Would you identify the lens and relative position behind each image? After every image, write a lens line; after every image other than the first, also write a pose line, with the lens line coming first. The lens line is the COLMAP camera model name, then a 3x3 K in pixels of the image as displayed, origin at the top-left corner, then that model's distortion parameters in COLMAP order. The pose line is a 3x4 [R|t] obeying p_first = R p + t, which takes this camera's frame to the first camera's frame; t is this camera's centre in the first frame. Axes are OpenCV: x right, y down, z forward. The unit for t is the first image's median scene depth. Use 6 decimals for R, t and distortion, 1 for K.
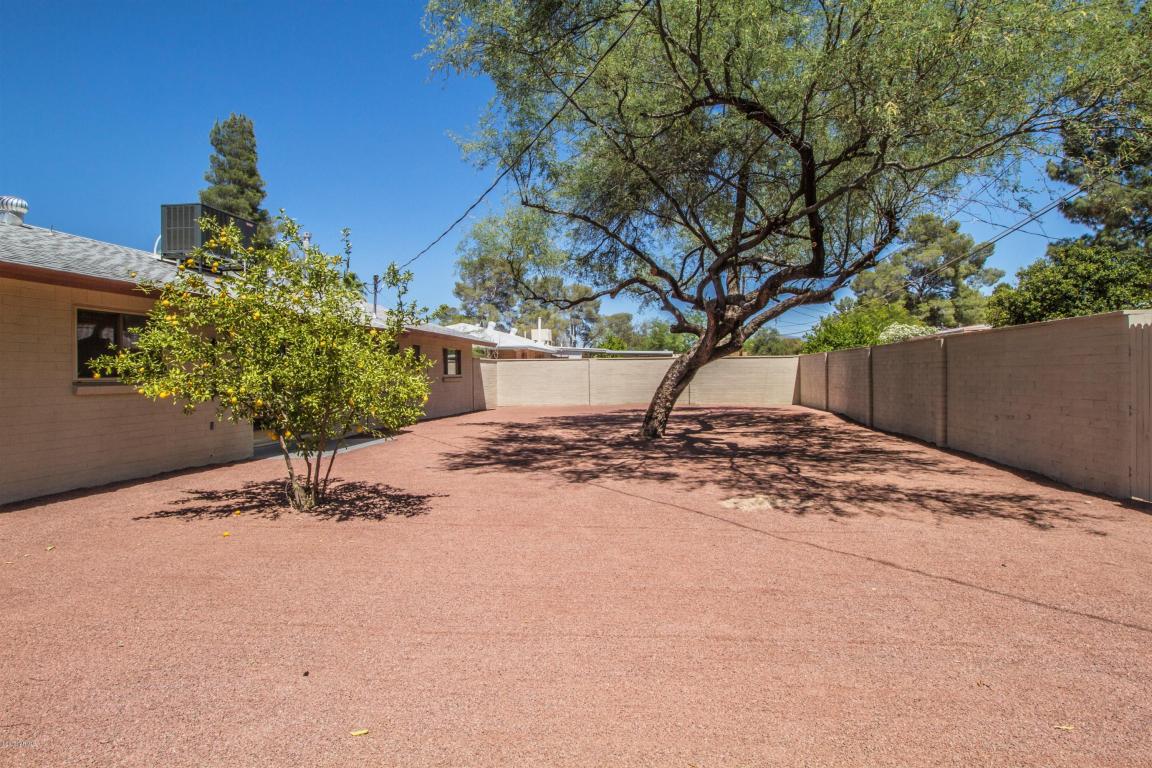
lens RADIAL K [[635.4, 0, 576.0], [0, 635.4, 384.0], [0, 0, 1]] dist [-0.001181, -0.000734]
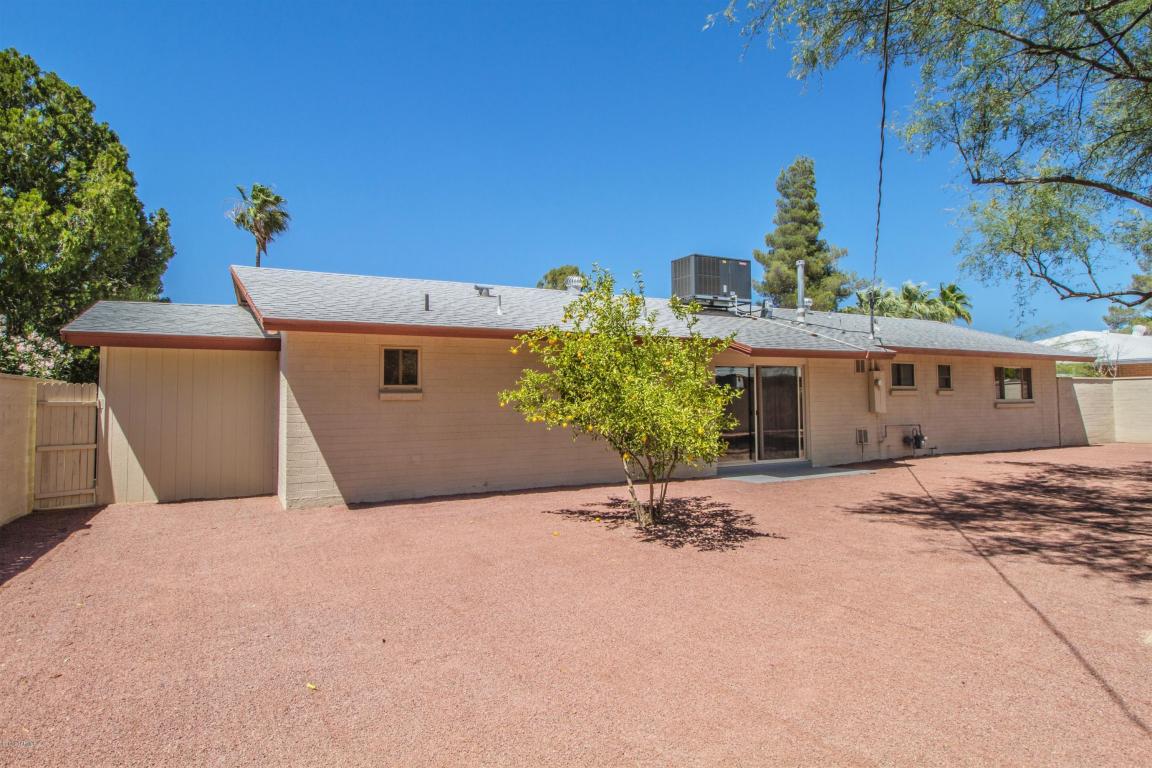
lens RADIAL K [[635.4, 0, 576.0], [0, 635.4, 384.0], [0, 0, 1]] dist [-0.001181, -0.000734]
pose [[0.593191, -0.017755, -0.804866, 0.108415], [-0.009764, 0.999525, -0.029245, -0.004401], [0.805002, 0.025206, 0.592736, 0.067073]]
